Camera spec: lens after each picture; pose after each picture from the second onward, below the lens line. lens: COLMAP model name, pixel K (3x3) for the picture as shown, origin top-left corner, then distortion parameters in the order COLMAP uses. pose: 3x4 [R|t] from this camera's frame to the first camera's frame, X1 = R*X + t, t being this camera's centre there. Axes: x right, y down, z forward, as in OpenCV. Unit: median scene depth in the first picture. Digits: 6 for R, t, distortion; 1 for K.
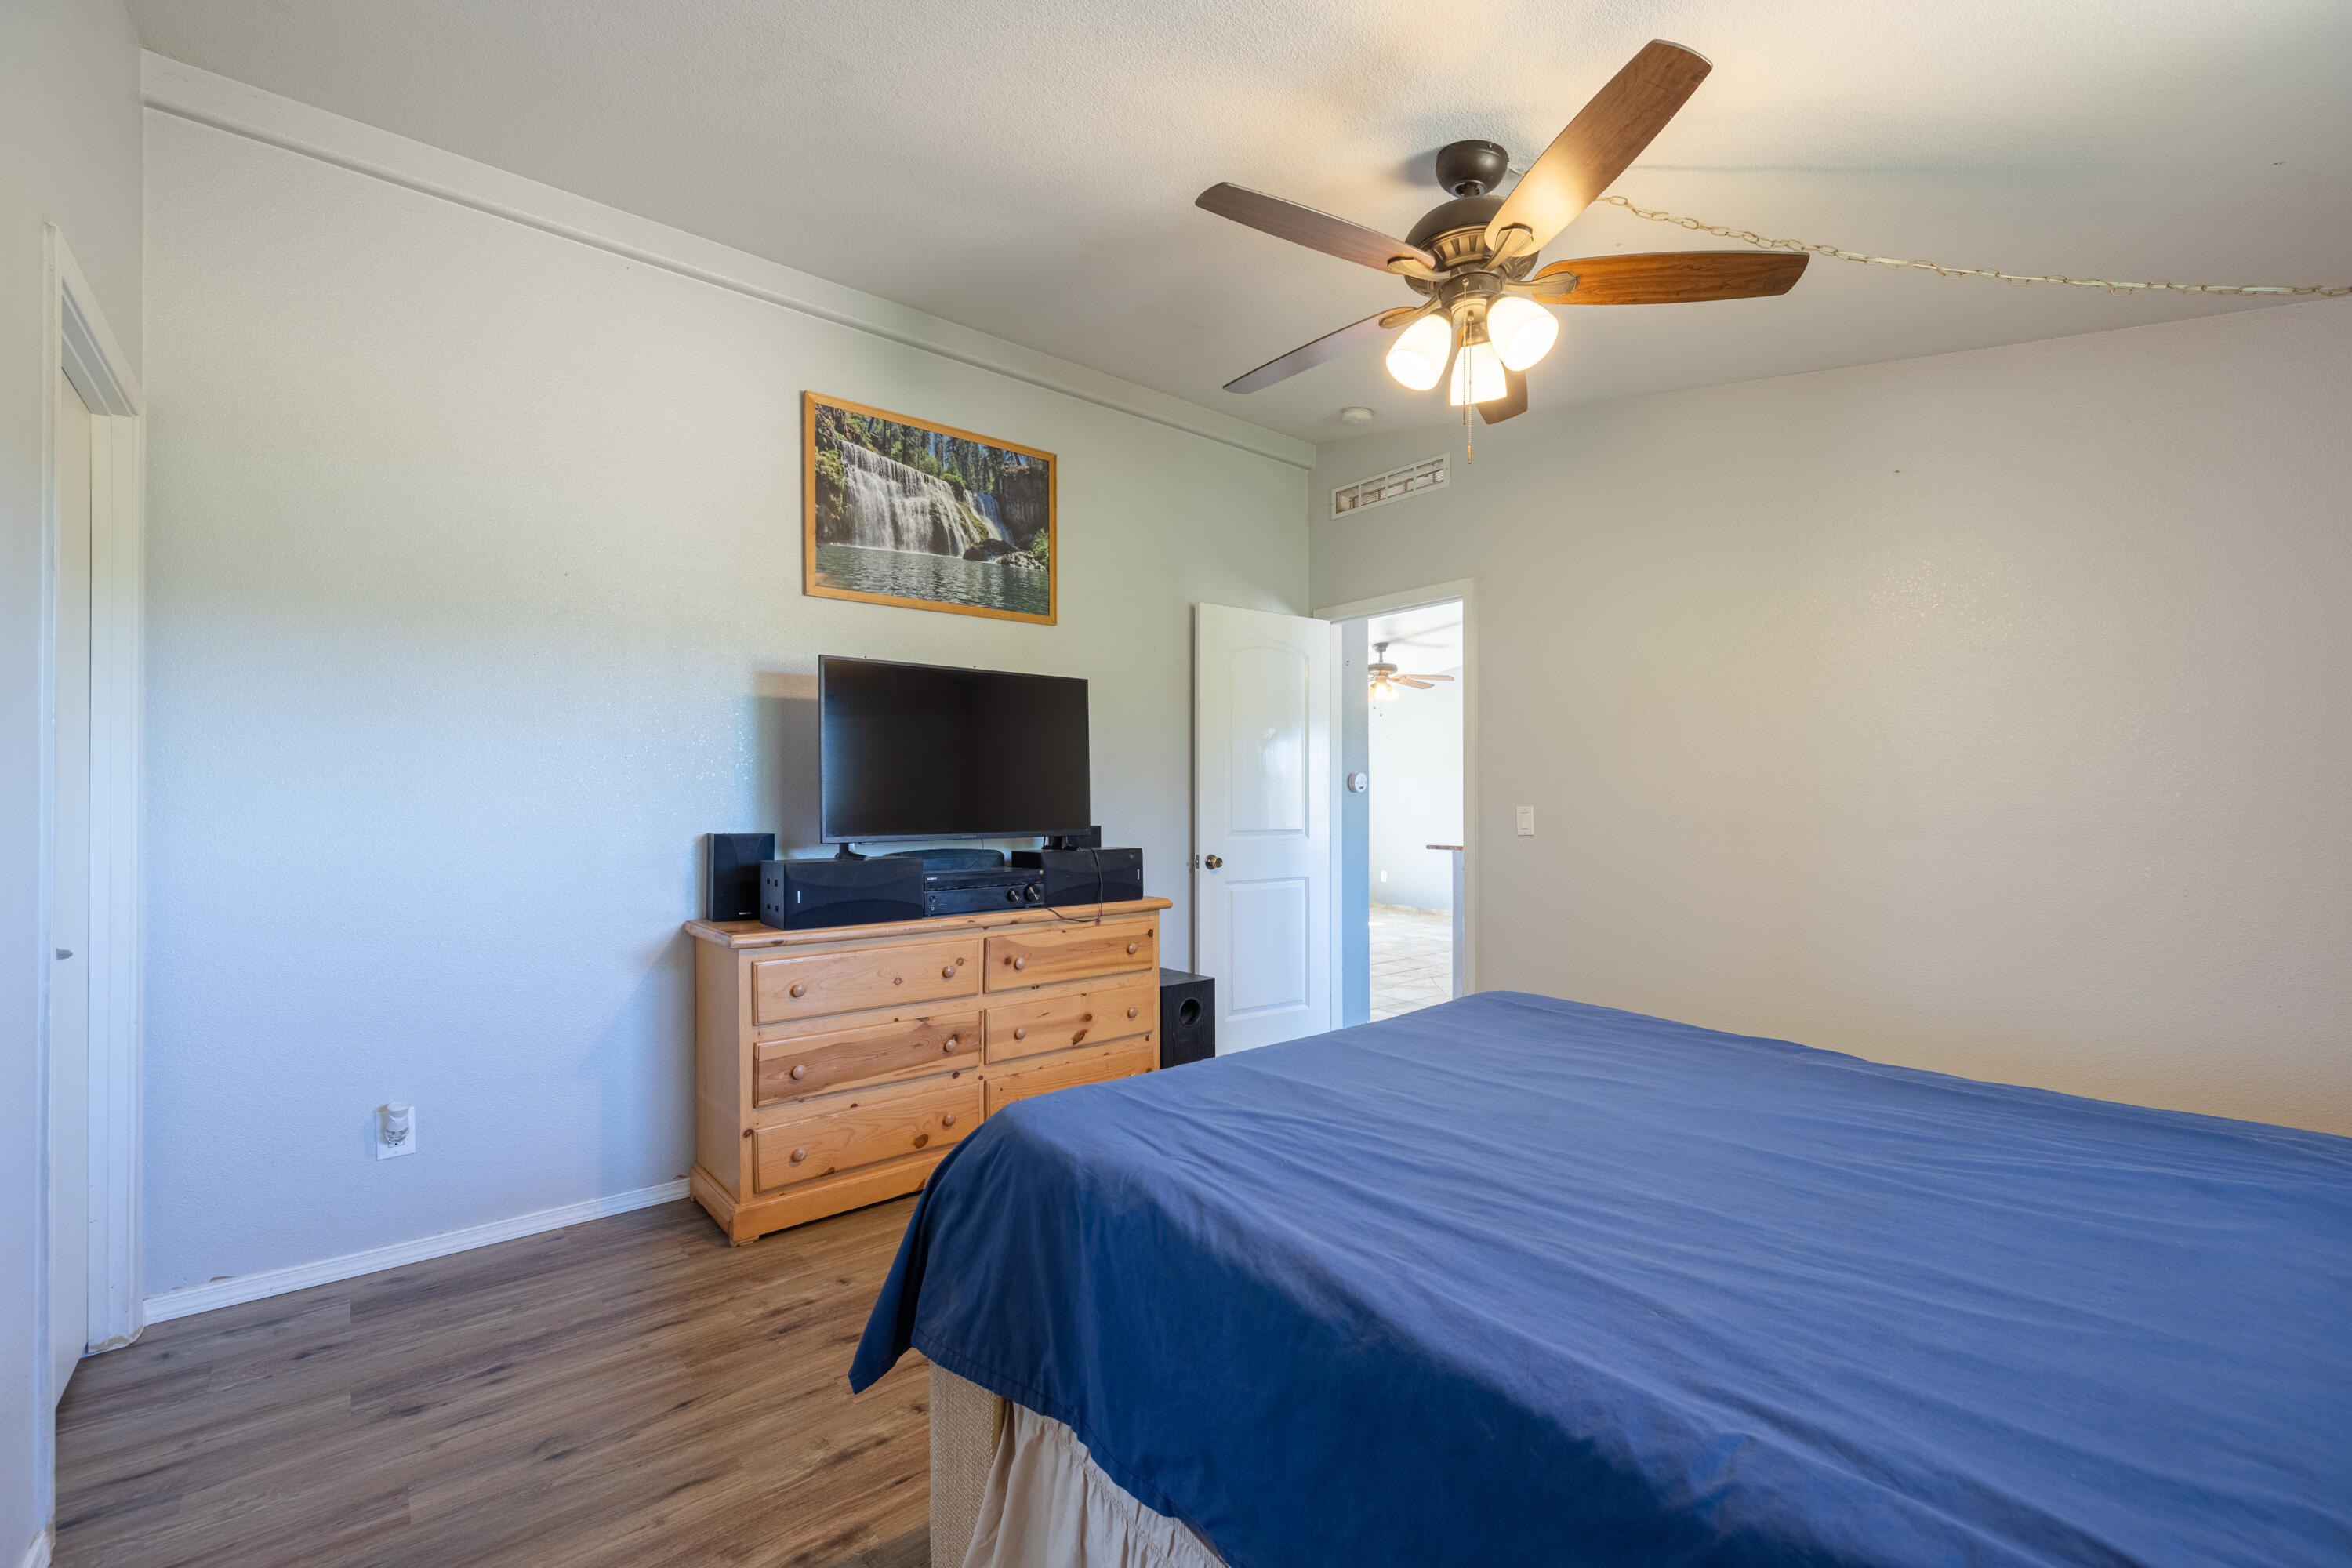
lens RADIAL K [[990.5, 0, 1167.1], [0, 990.5, 773.6], [0, 0, 1]] dist [0.001241, -0.000054]
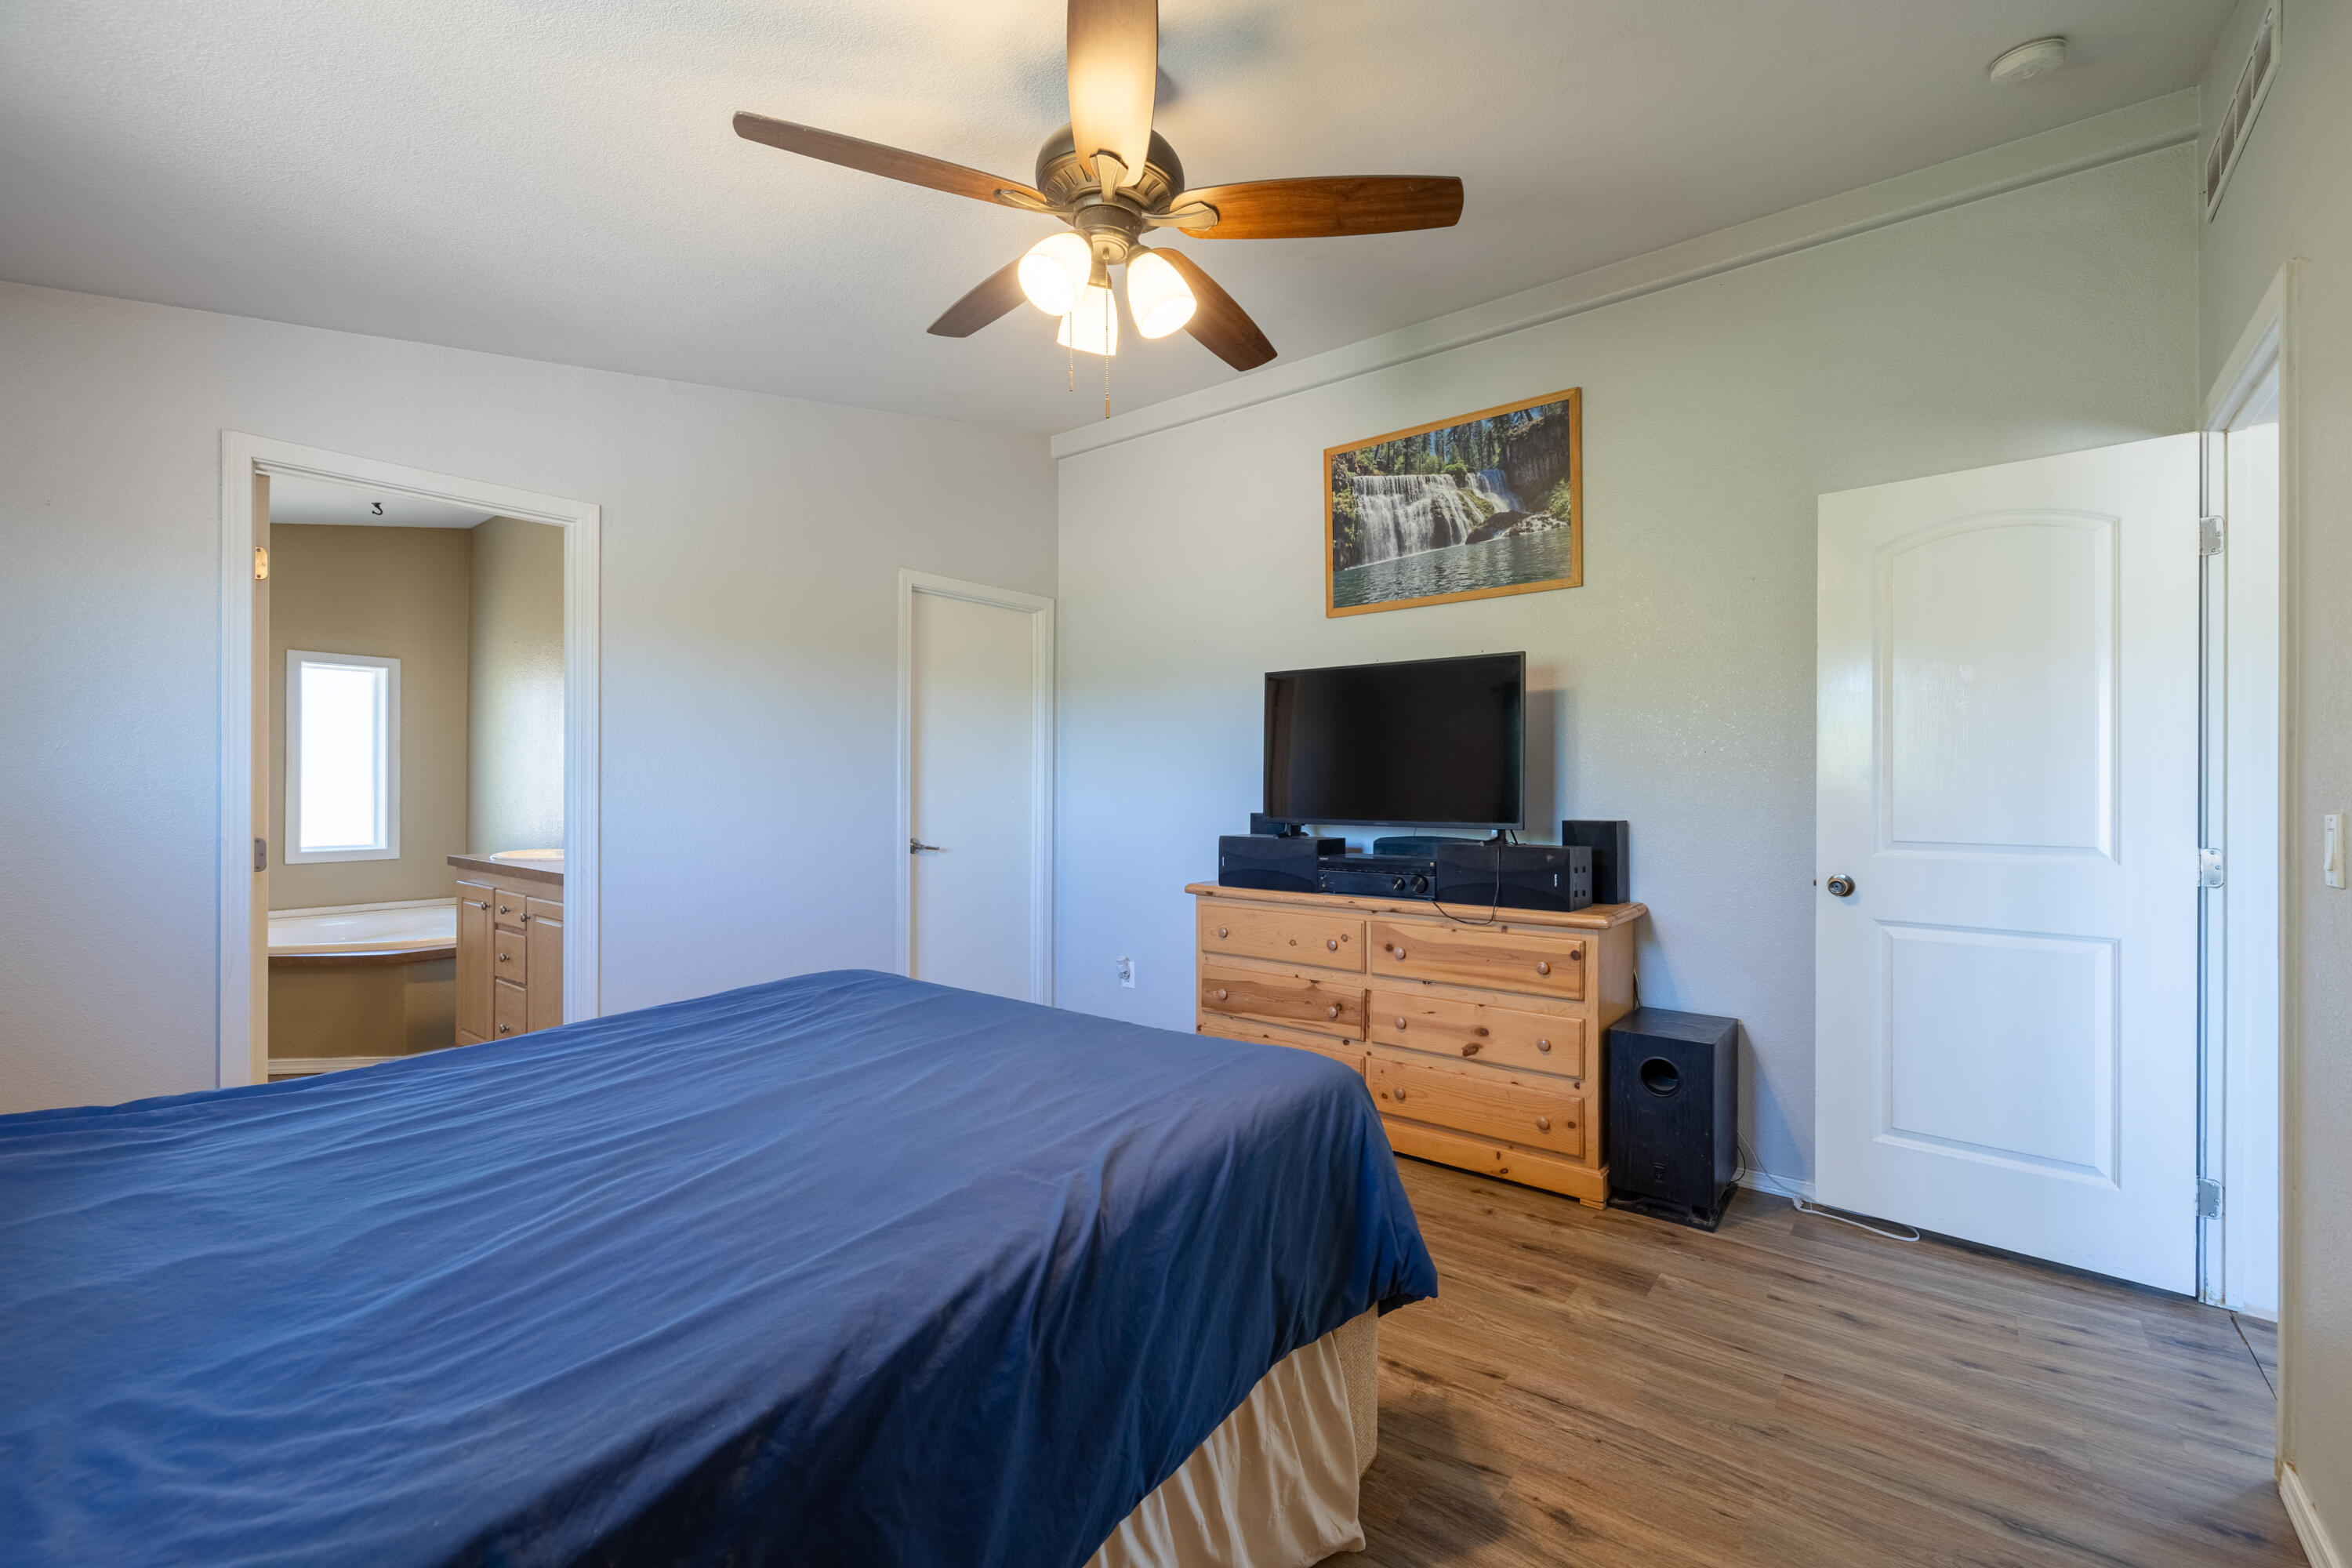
lens RADIAL K [[990.5, 0, 1167.1], [0, 990.5, 773.6], [0, 0, 1]] dist [0.001241, -0.000054]
pose [[0.205257, -0.015829, -0.978580, 0.721945], [0.017722, 0.999765, -0.012454, 0.018357], [0.978548, -0.014786, 0.205489, 0.525225]]
